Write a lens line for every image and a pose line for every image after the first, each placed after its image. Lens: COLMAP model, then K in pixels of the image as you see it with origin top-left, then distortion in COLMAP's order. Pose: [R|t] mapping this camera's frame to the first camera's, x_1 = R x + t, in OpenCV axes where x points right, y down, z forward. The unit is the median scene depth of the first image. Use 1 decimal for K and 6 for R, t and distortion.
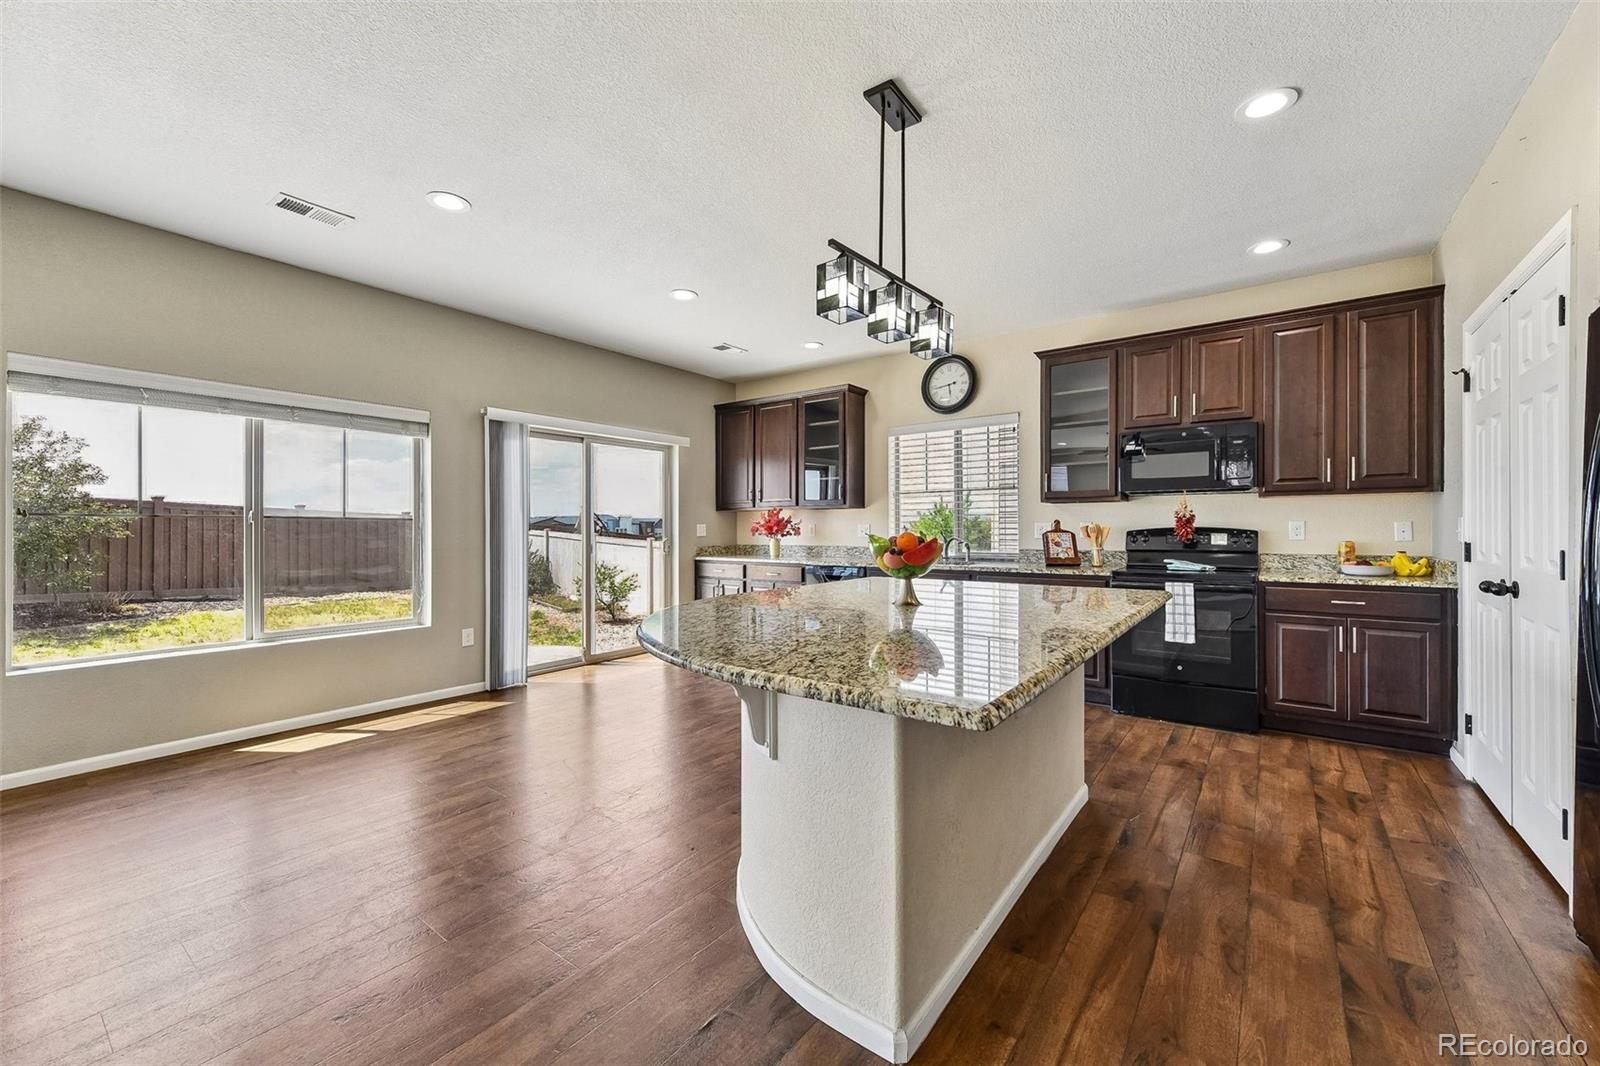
lens RADIAL K [[631.4, 0, 805.2], [0, 631.4, 526.1], [0, 0, 1]] dist [-0.000056, -0.000180]
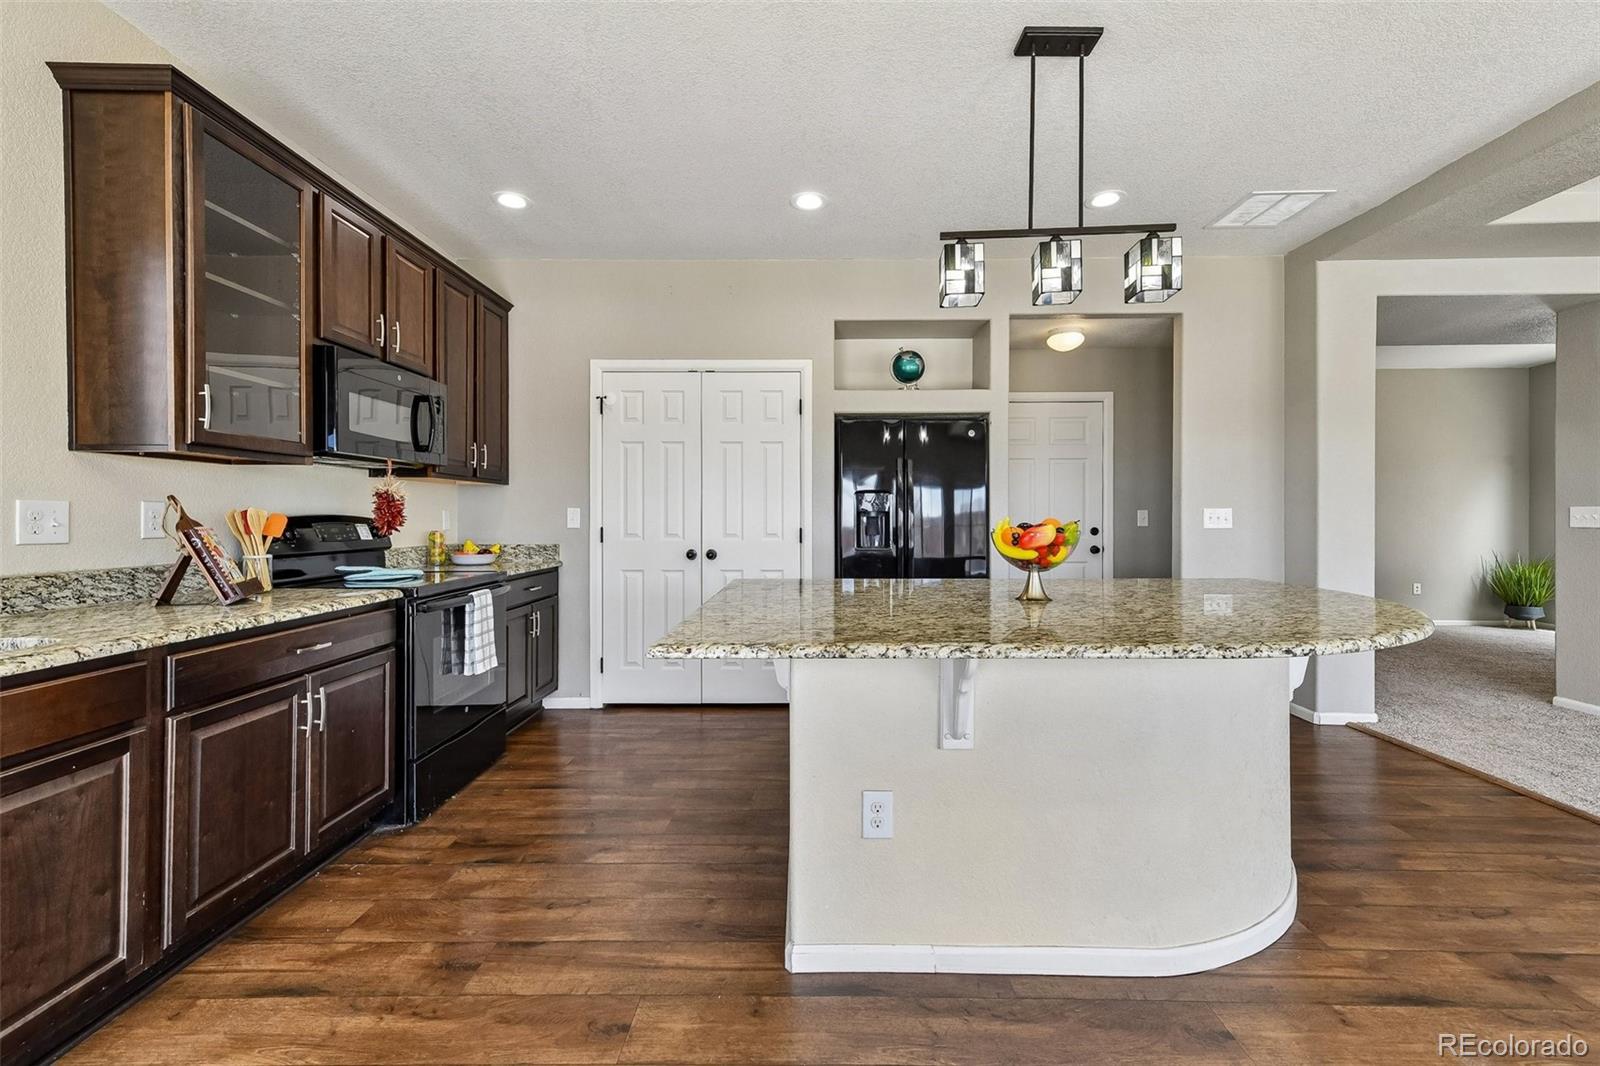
lens RADIAL K [[662.9, 0, 805.6], [0, 662.9, 518.5], [0, 0, 1]] dist [0.011598, -0.000513]
pose [[-0.594412, 0.003104, 0.804155, -0.228950], [0.000892, 0.999994, -0.003201, 0.008273], [-0.804160, -0.001185, -0.594412, 1.049053]]
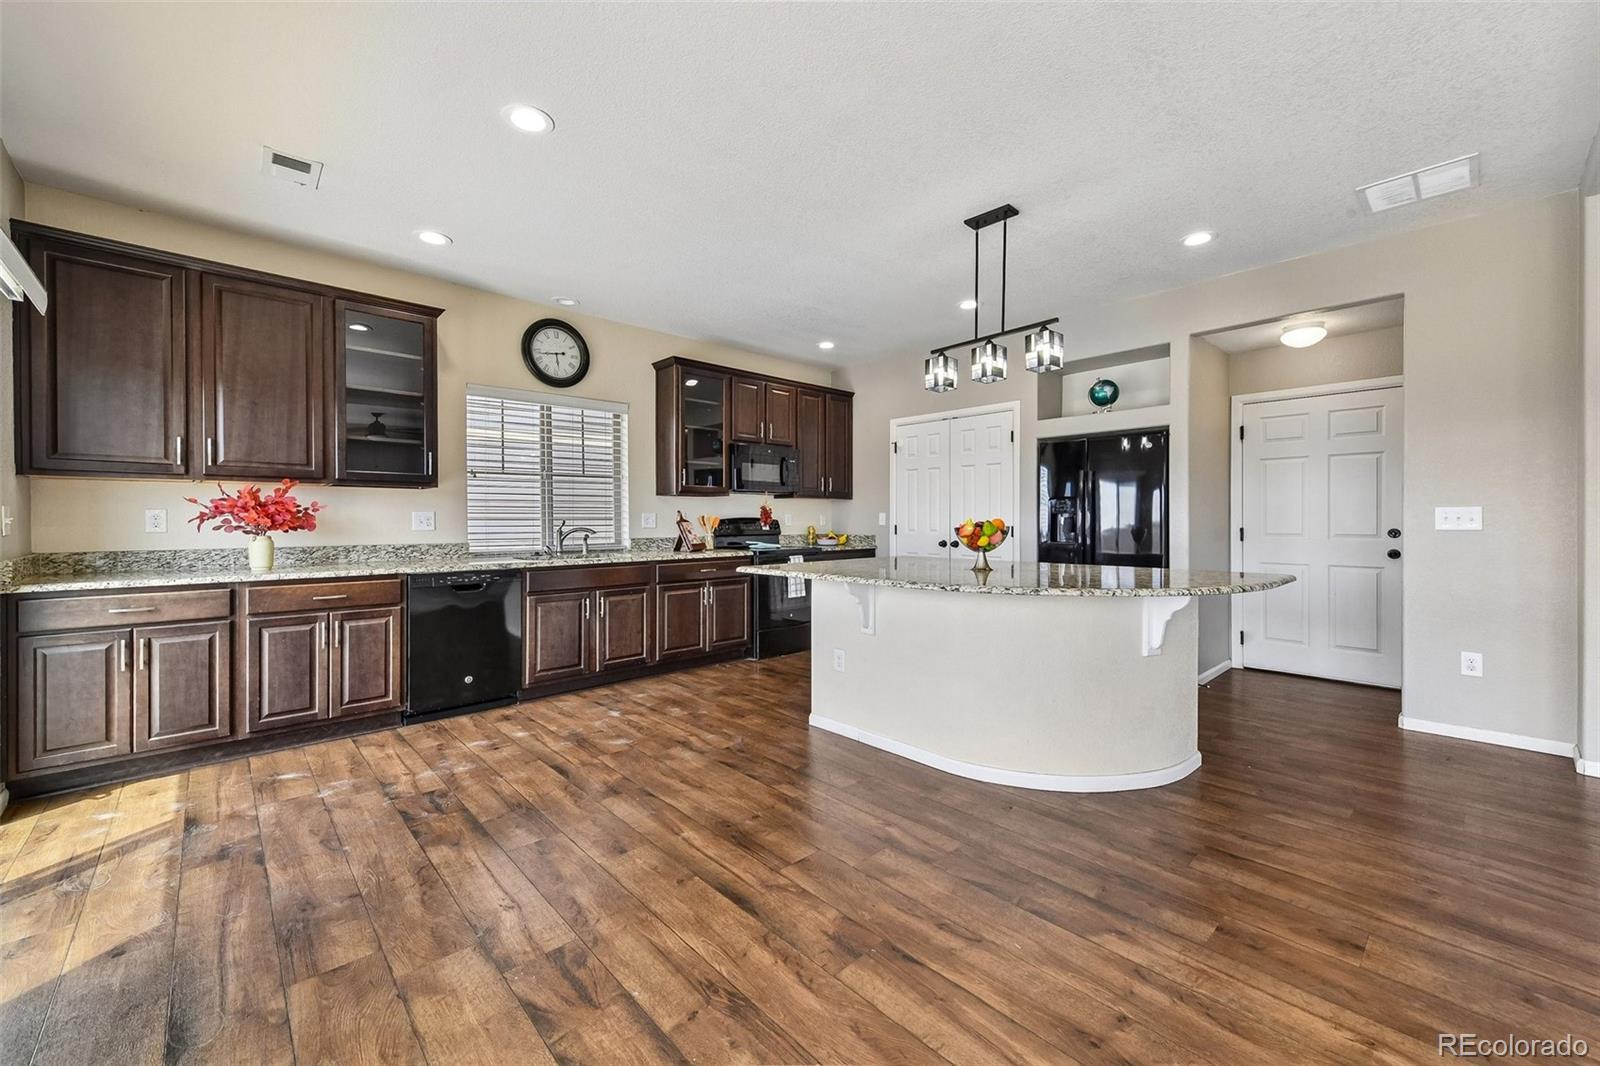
lens RADIAL K [[625.7, 0, 799.6], [0, 625.7, 523.0], [0, 0, 1]] dist [0.000197, -0.000097]
pose [[0.177444, -0.001274, 0.984130, -0.740583], [-0.001644, 0.999997, 0.001591, 0.011376], [-0.984130, -0.001900, 0.177441, 0.668711]]
